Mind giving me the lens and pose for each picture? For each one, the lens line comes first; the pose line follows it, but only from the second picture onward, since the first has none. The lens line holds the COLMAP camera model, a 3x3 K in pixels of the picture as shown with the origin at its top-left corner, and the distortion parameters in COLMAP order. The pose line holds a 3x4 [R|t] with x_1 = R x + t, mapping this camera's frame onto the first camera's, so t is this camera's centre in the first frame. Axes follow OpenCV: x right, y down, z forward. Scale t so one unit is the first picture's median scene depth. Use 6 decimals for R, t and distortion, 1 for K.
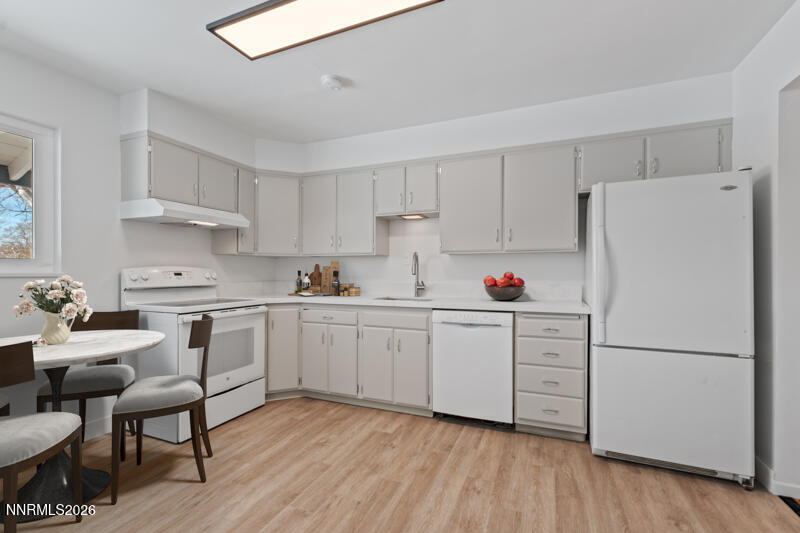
lens RADIAL K [[353.5, 0, 395.8], [0, 353.5, 270.5], [0, 0, 1]] dist [0.008081, -0.000099]
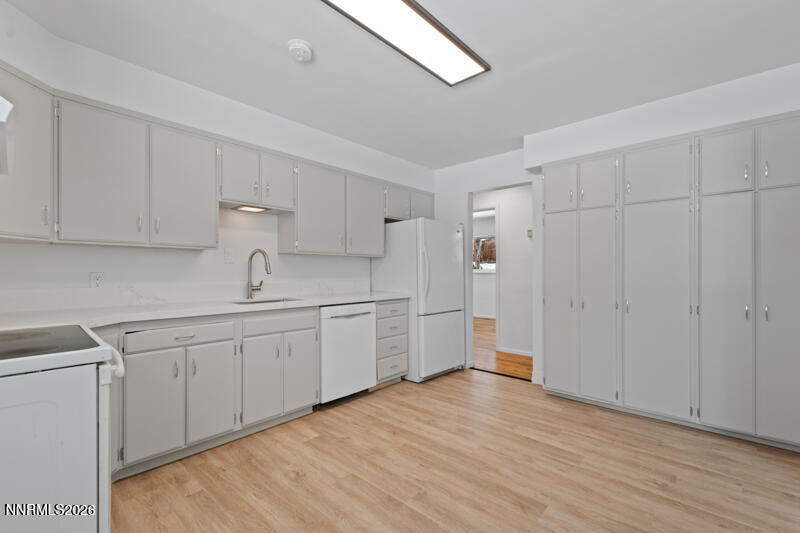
lens RADIAL K [[353.5, 0, 394.4], [0, 353.5, 269.1], [0, 0, 1]] dist [0.008081, -0.000099]
pose [[0.341374, 0.003572, 0.939921, -0.886563], [-0.004516, 0.999987, -0.002160, -0.000521], [-0.939917, -0.003507, 0.341386, 0.480459]]
